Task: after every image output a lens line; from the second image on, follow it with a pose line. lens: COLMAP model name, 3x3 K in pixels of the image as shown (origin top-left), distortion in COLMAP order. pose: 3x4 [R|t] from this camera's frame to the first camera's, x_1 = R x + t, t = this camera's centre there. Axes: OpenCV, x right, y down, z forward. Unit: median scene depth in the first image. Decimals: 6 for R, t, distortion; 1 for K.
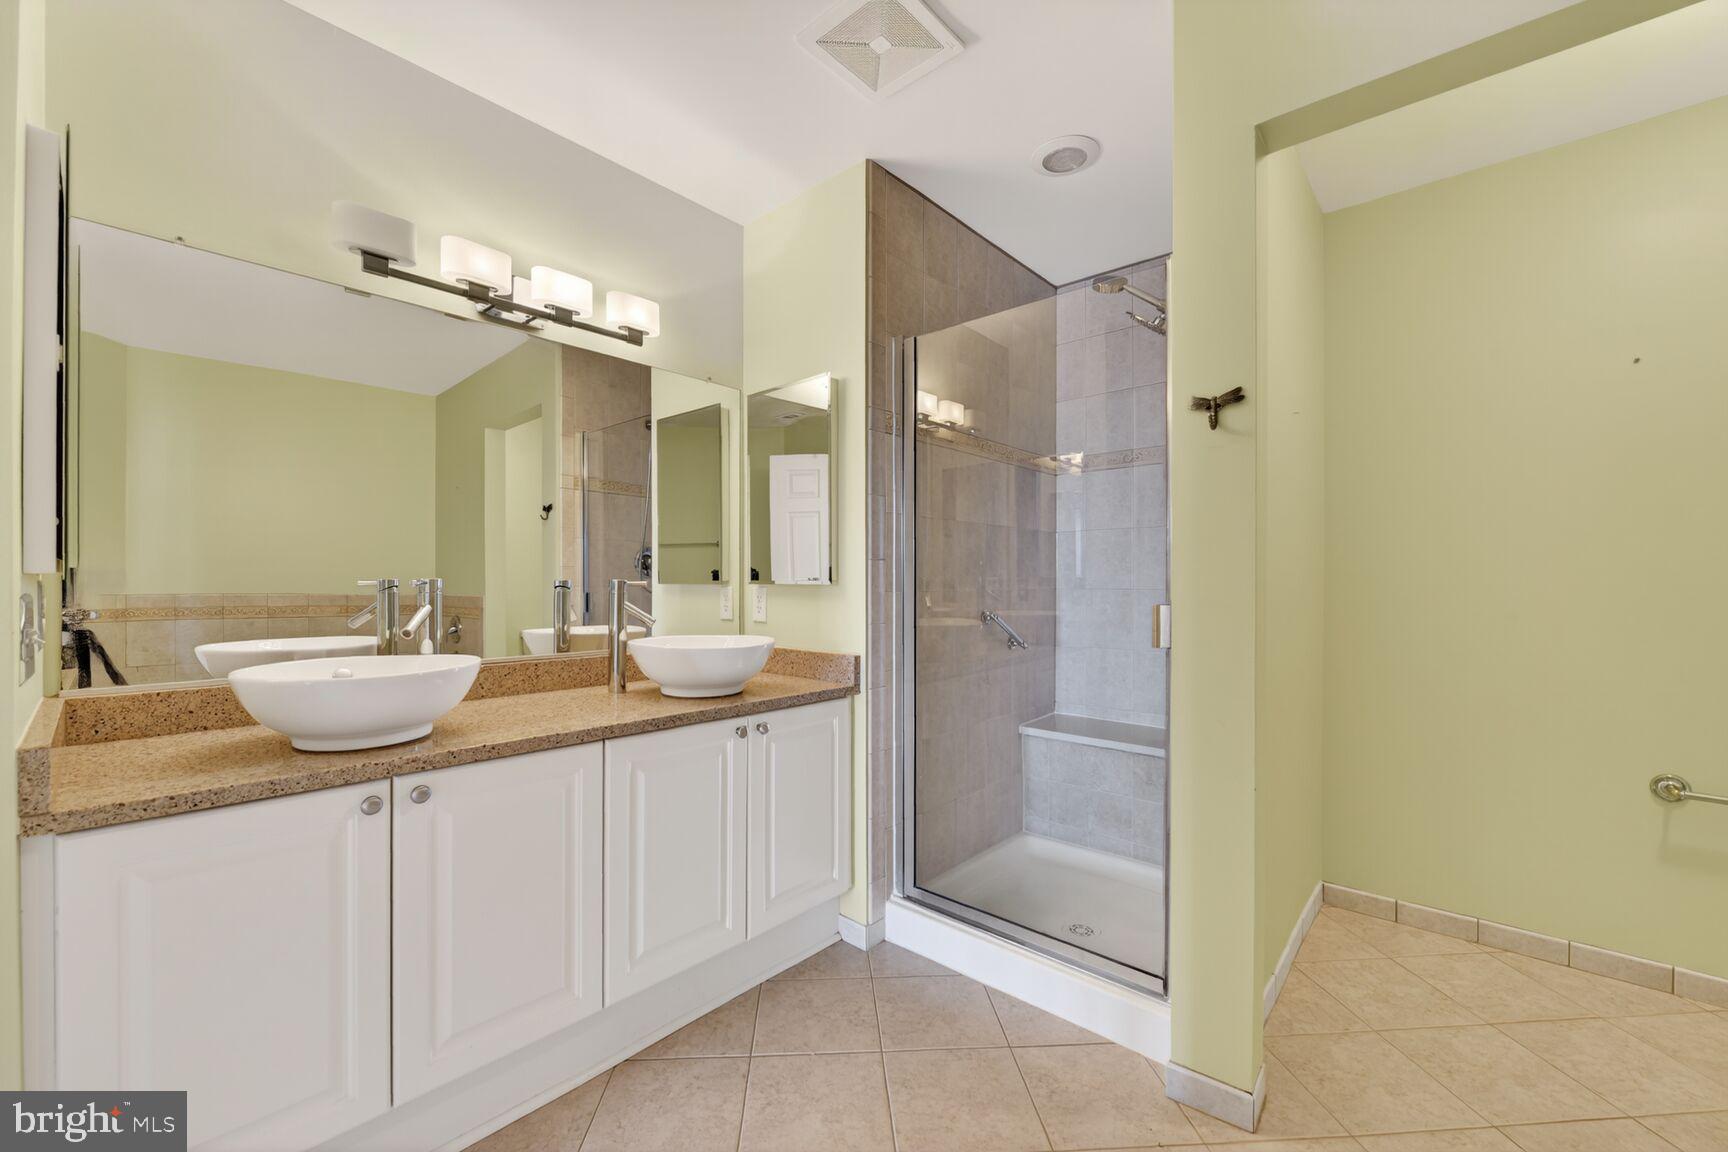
lens RADIAL K [[687.1, 0, 859.5], [0, 687.1, 579.5], [0, 0, 1]] dist [-0.000436, -0.000625]
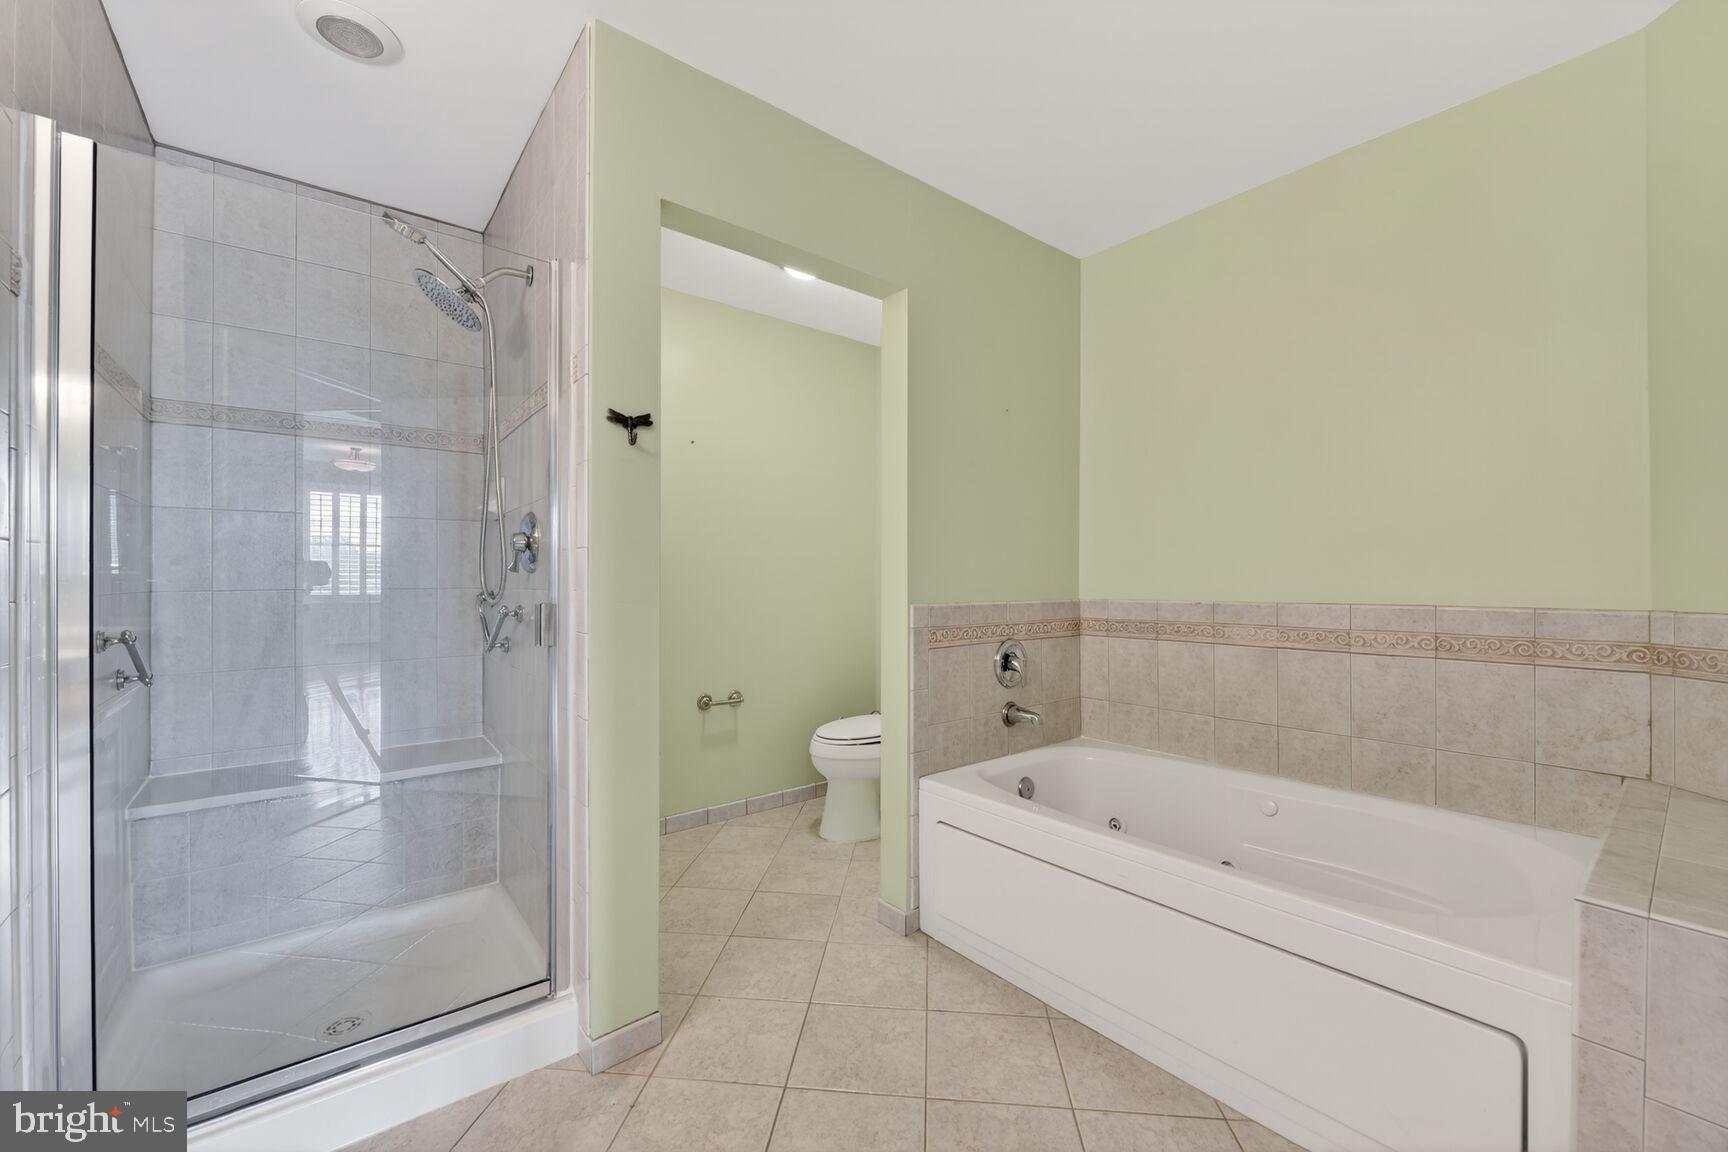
lens RADIAL K [[687.1, 0, 859.5], [0, 687.1, 579.5], [0, 0, 1]] dist [-0.000436, -0.000625]
pose [[0.191734, -0.008209, 0.981413, -0.502315], [0.001473, 0.999966, 0.008076, -0.008083], [-0.981446, -0.000103, 0.191739, 0.411757]]
